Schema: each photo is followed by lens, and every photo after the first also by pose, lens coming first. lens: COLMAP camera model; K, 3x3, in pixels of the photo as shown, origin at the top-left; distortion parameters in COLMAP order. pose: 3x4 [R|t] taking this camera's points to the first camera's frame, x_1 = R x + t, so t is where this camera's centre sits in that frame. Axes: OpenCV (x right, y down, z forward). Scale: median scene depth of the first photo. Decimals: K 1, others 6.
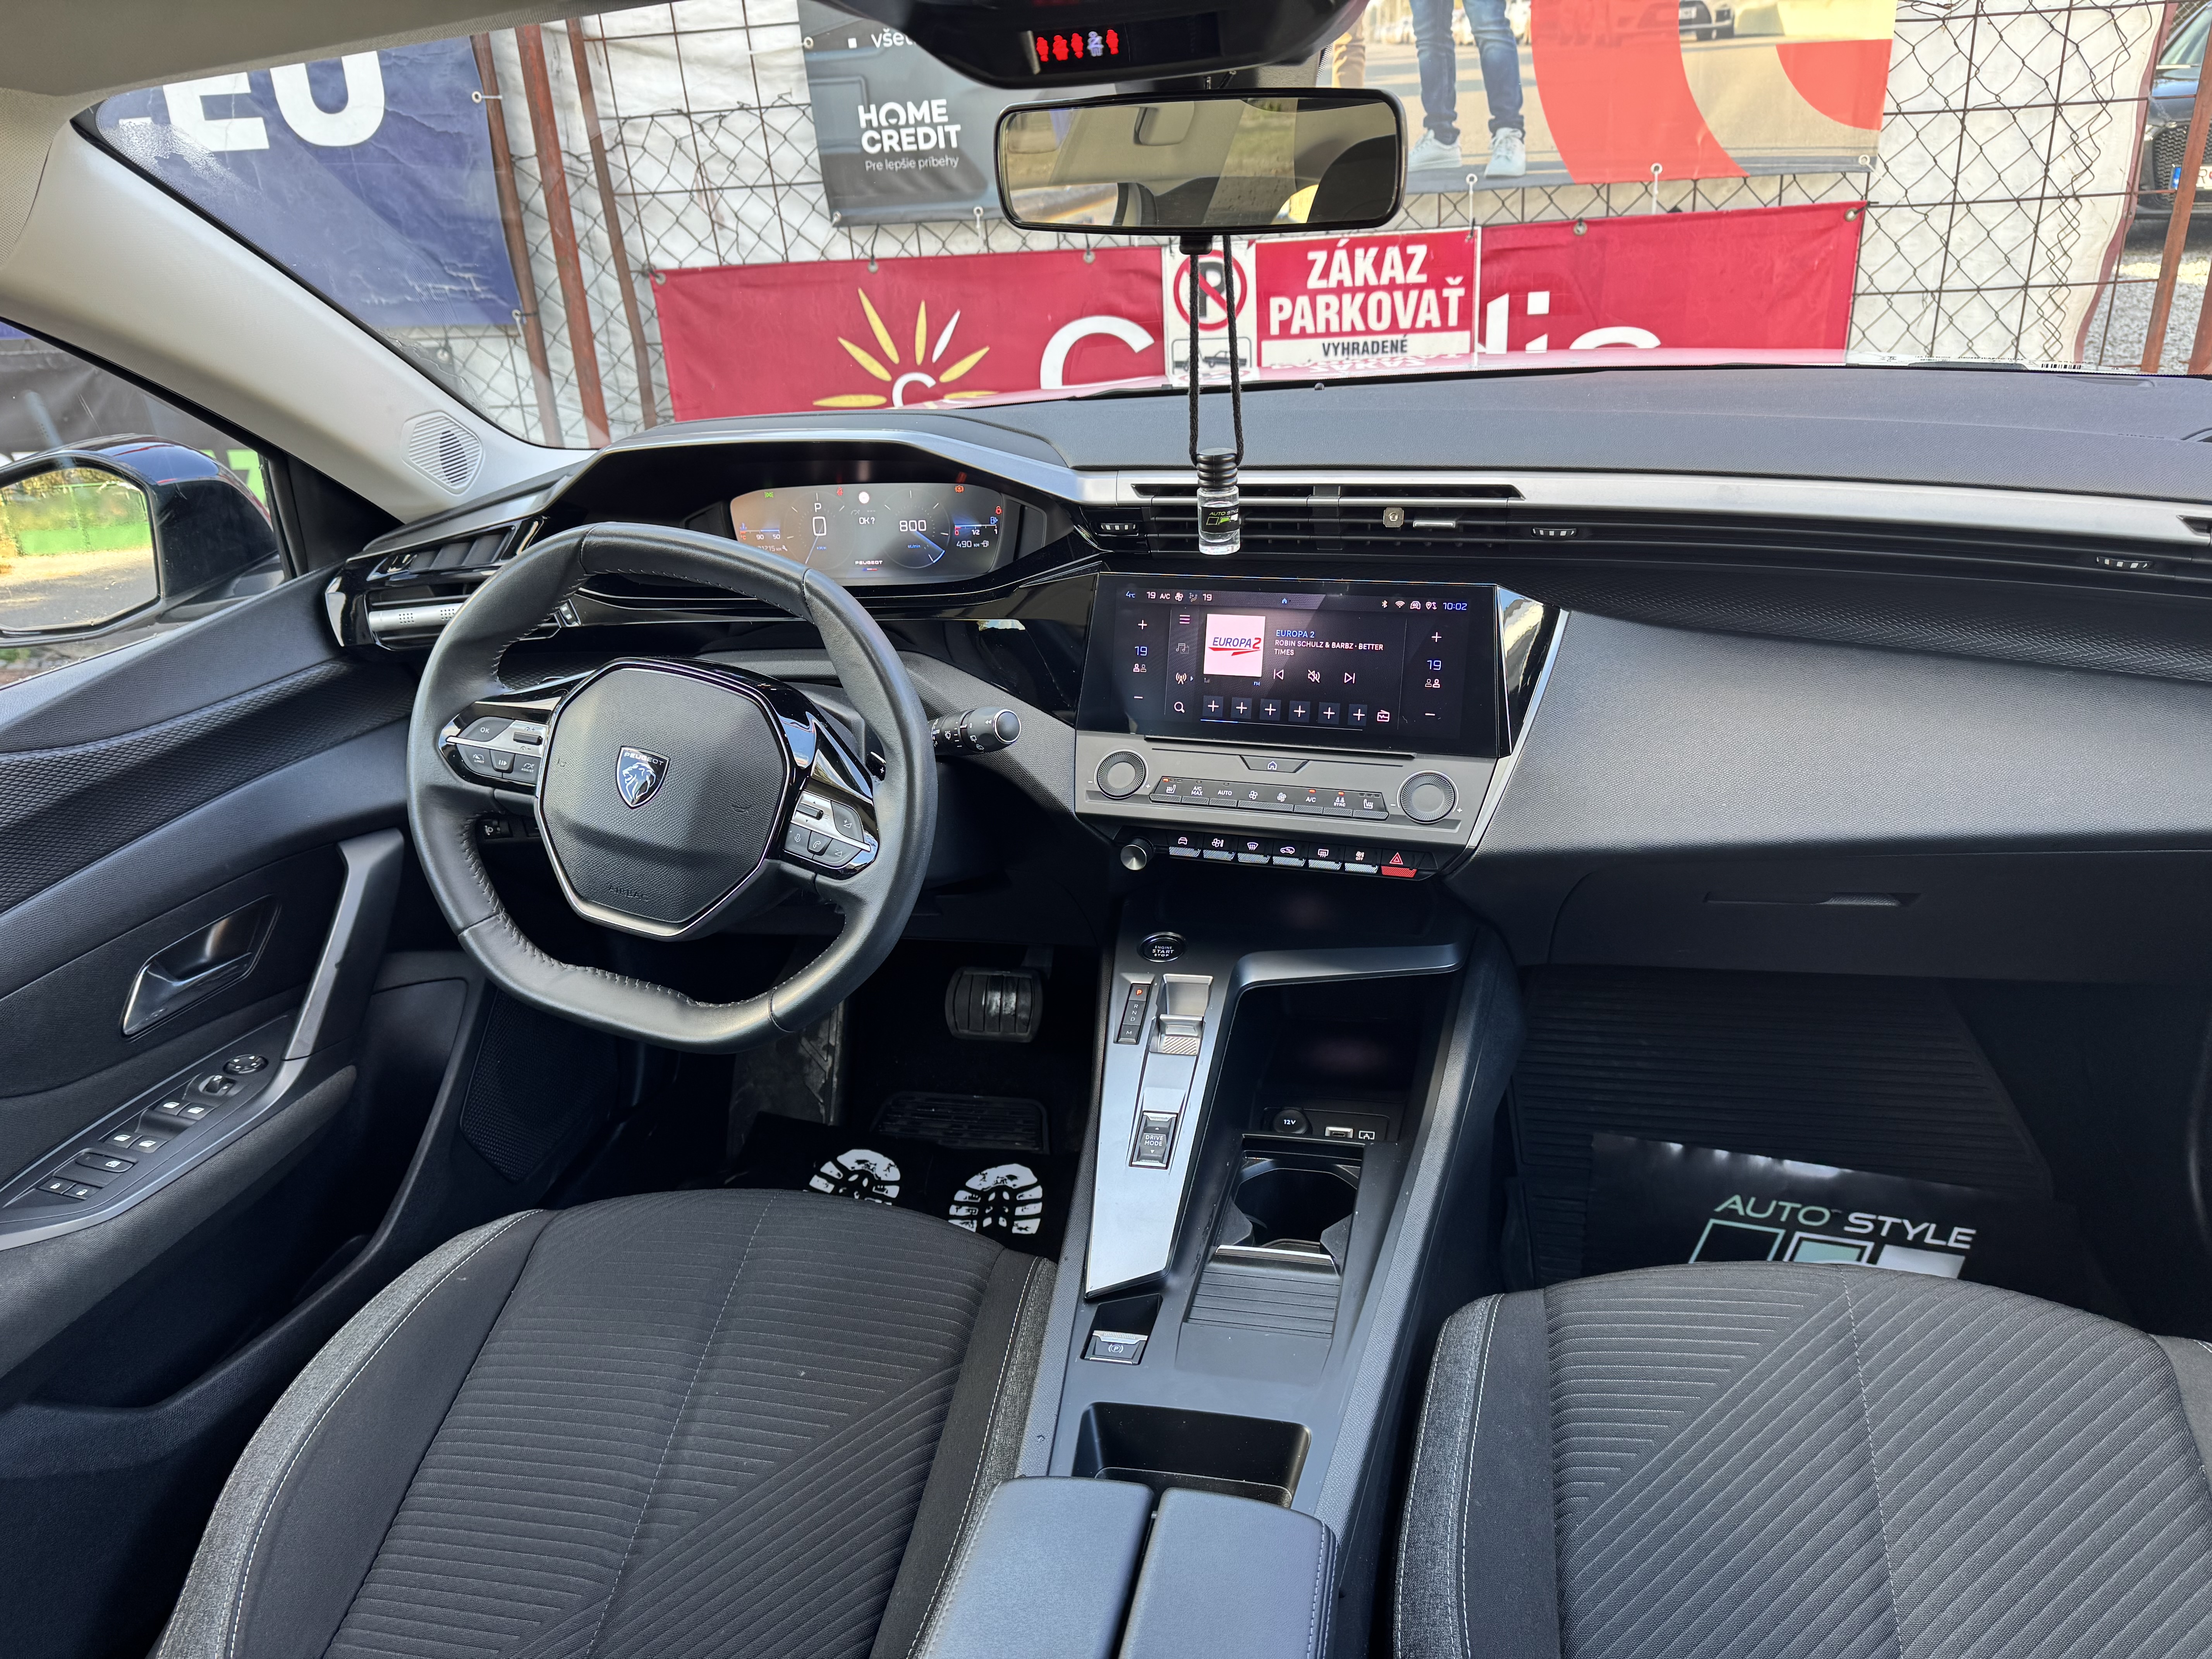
lens RADIAL K [[1572.3, 0, 1114.1], [0, 1572.3, 838.5], [0, 0, 1]] dist [0.002092, -0.014132]
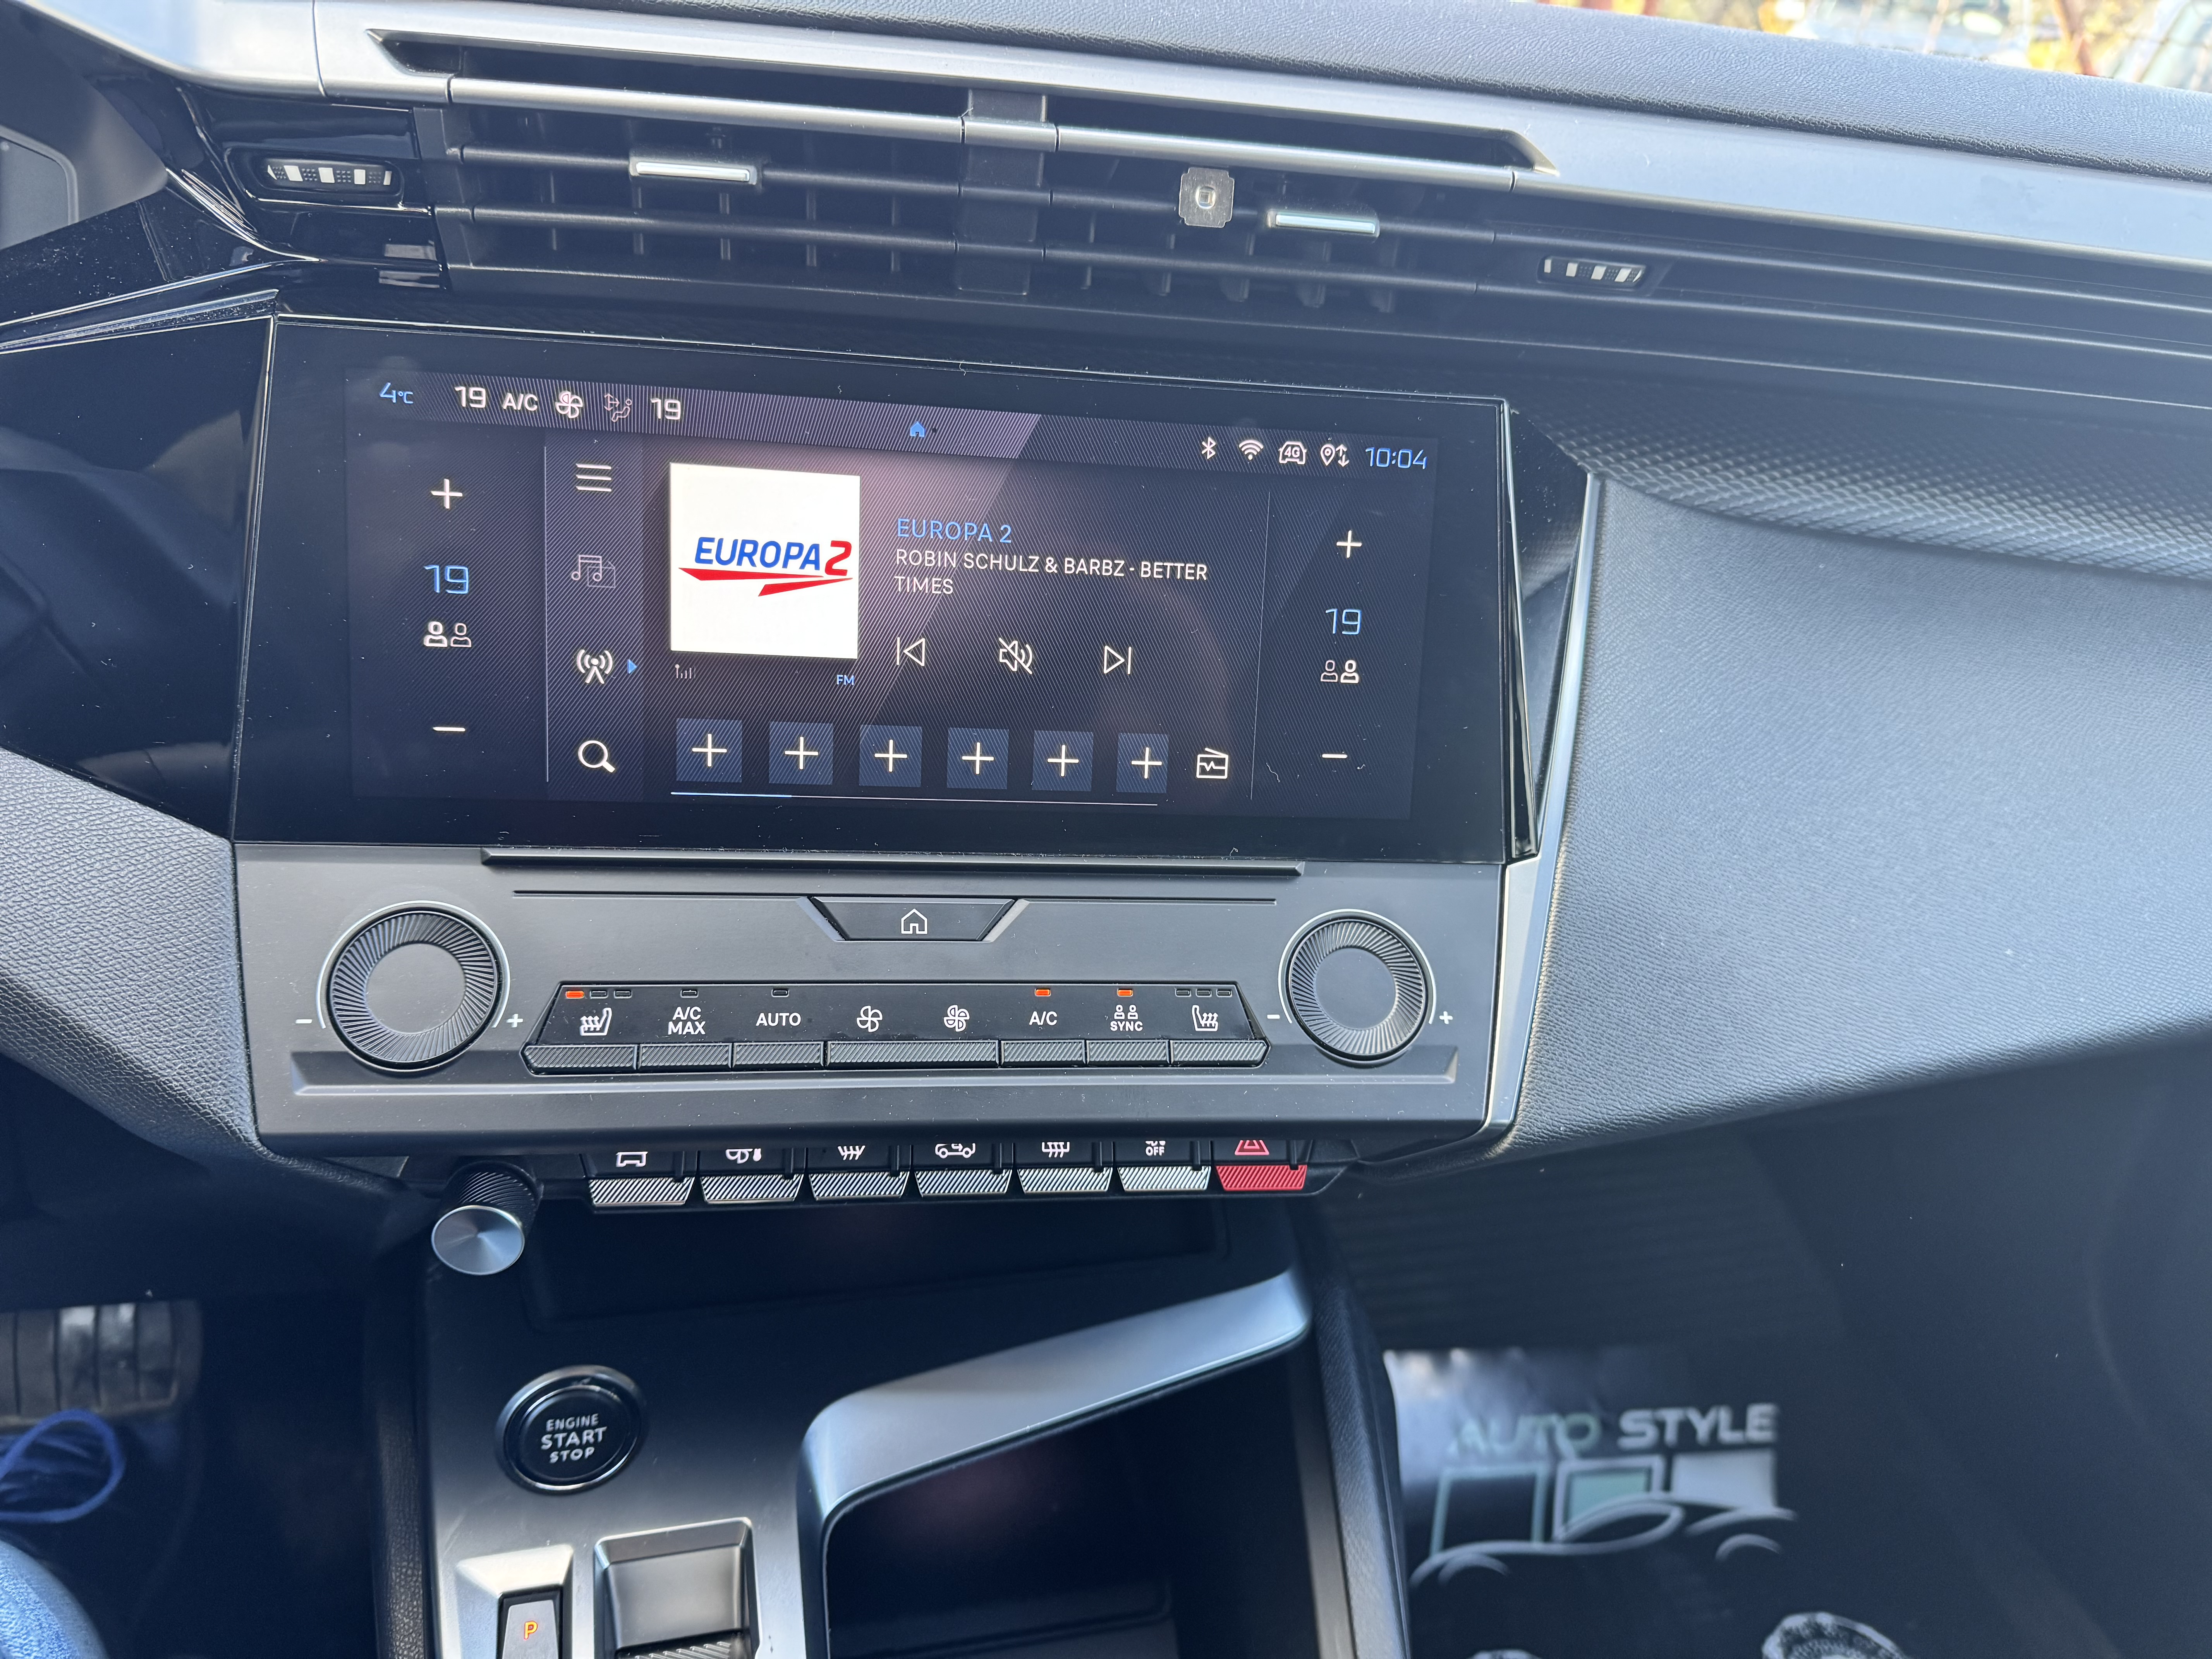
lens RADIAL K [[1572.3, 0, 1132.7], [0, 1572.3, 848.4], [0, 0, 1]] dist [0.002092, -0.014132]
pose [[0.877777, -0.082294, 0.471948, -0.006265], [0.051472, 0.995633, 0.077877, -0.034864], [-0.476296, -0.044066, 0.878180, 0.275590]]
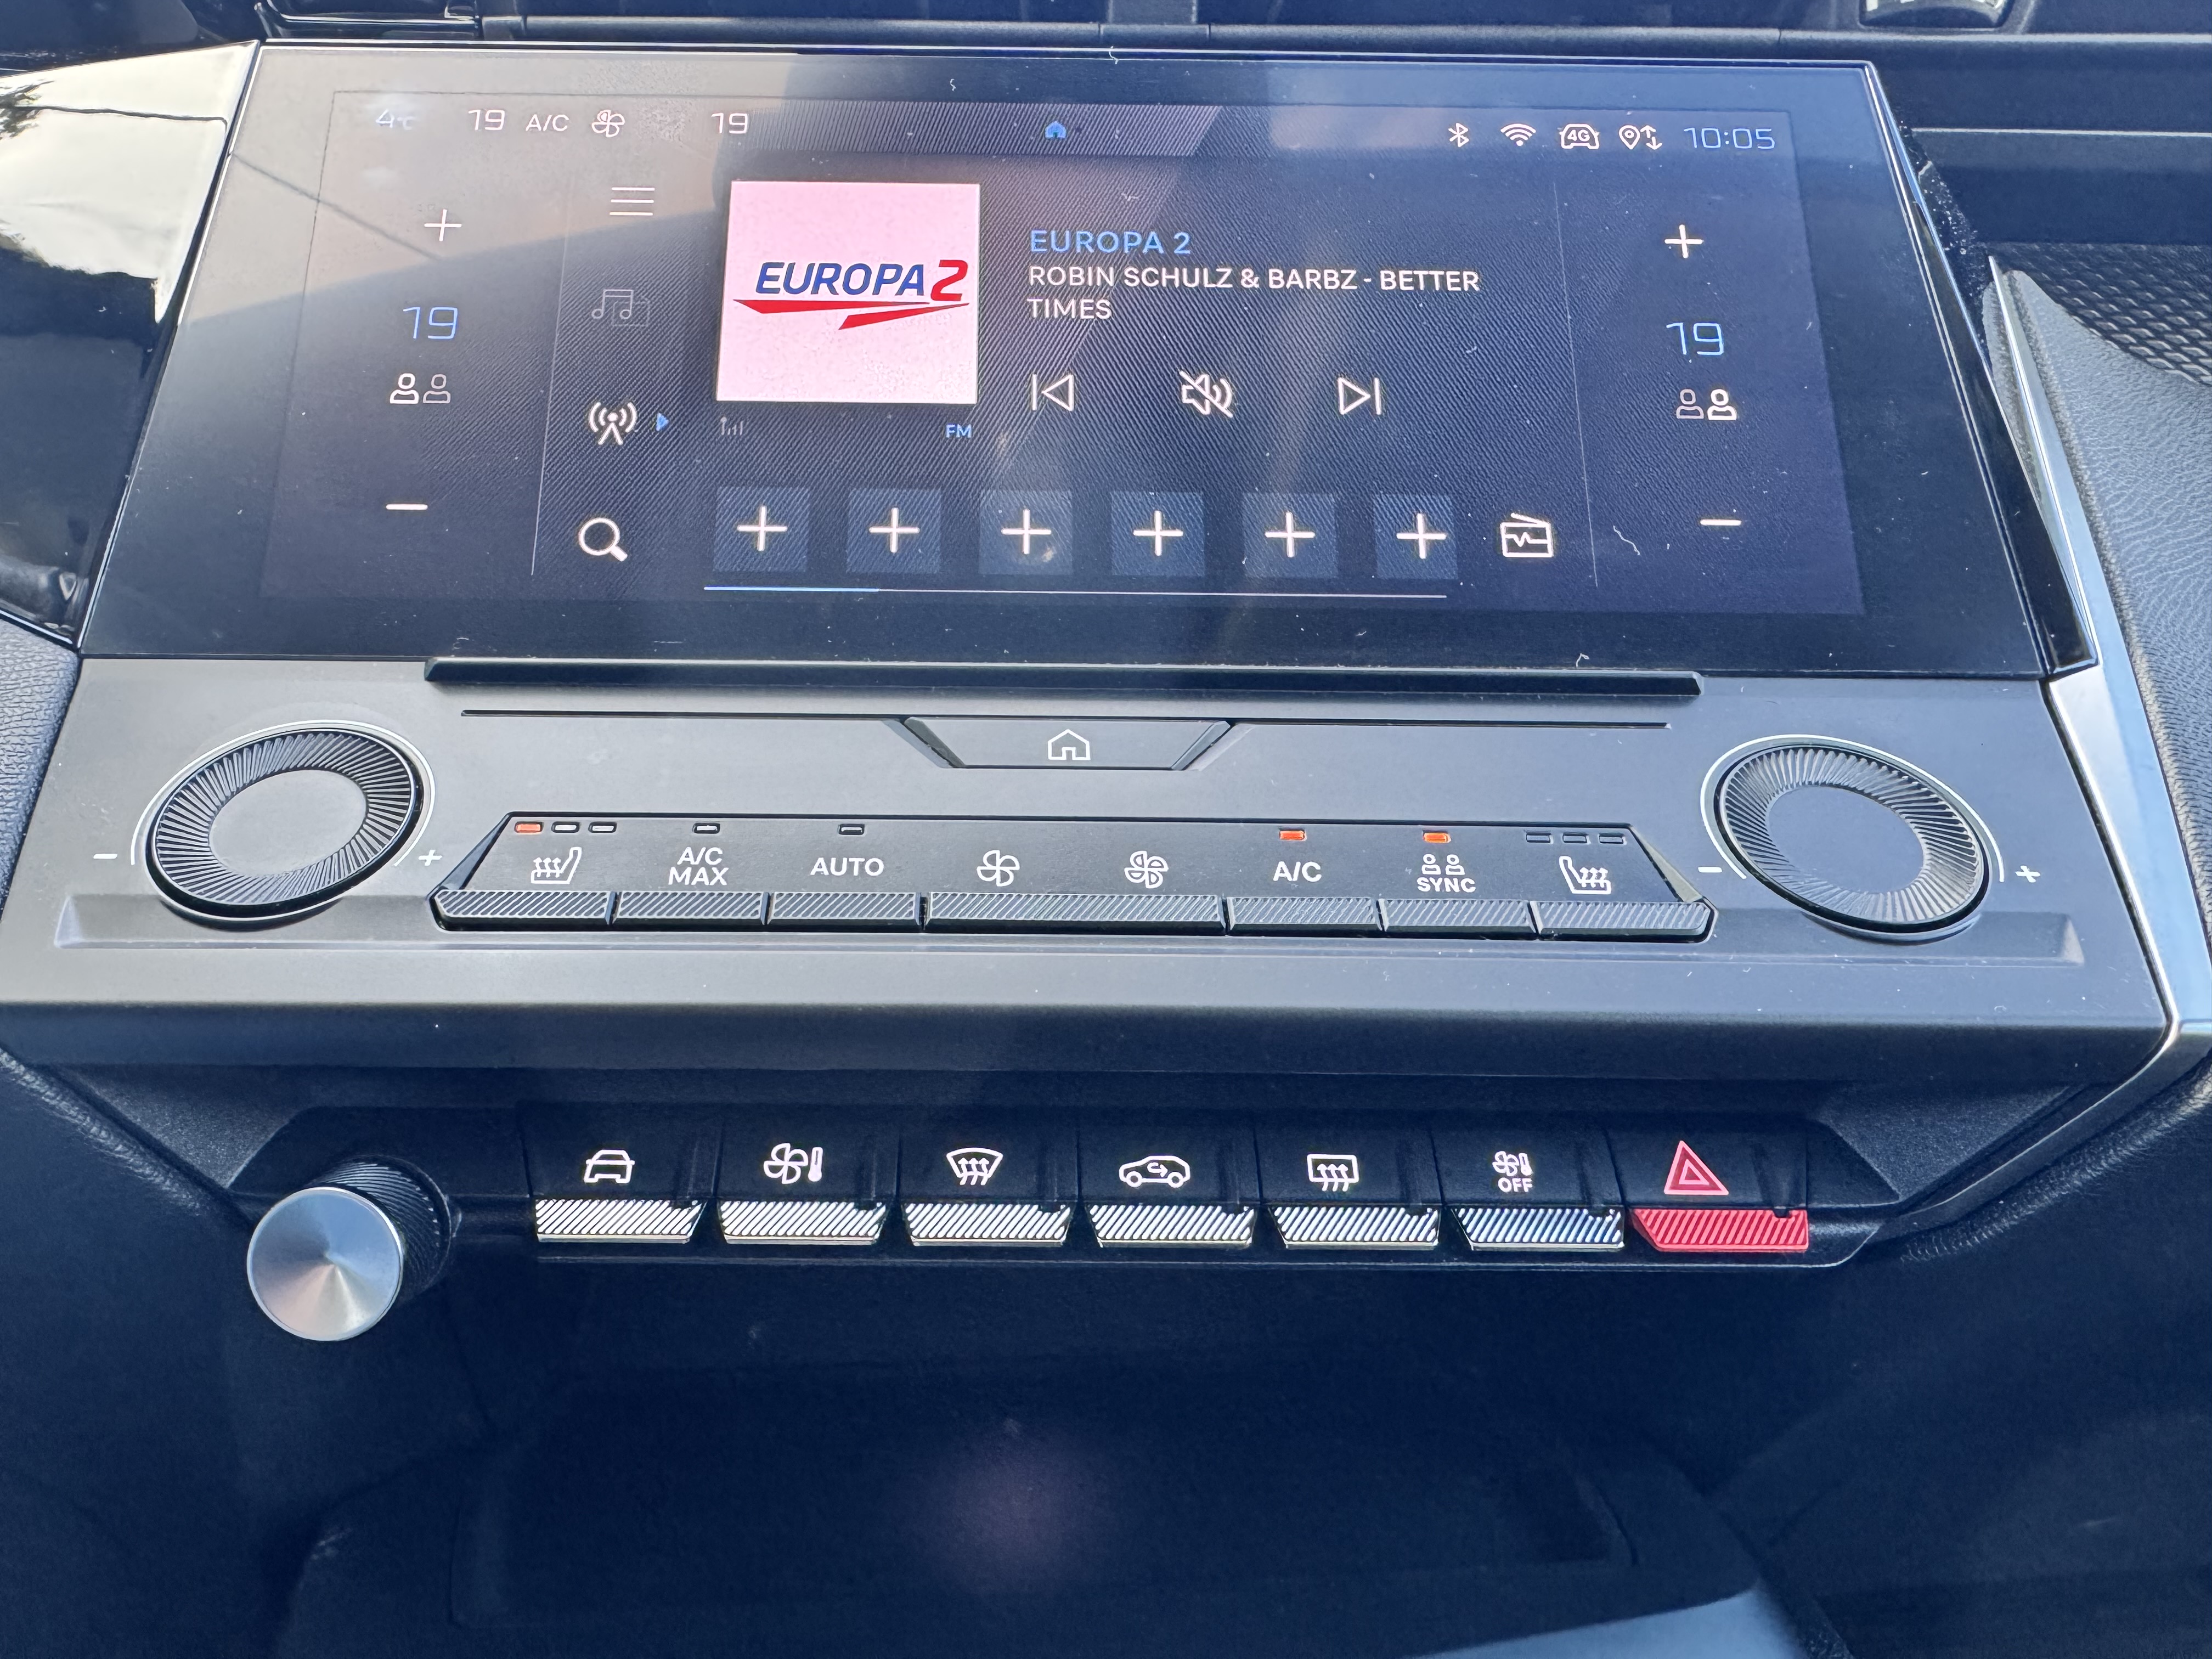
lens RADIAL K [[1572.3, 0, 996.3], [0, 1572.3, 805.6], [0, 0, 1]] dist [0.002092, -0.014132]
pose [[0.949335, 0.038847, 0.311854, 0.011040], [0.075464, 0.935116, -0.346211, 0.012942], [-0.305069, 0.352205, 0.884808, 0.331918]]
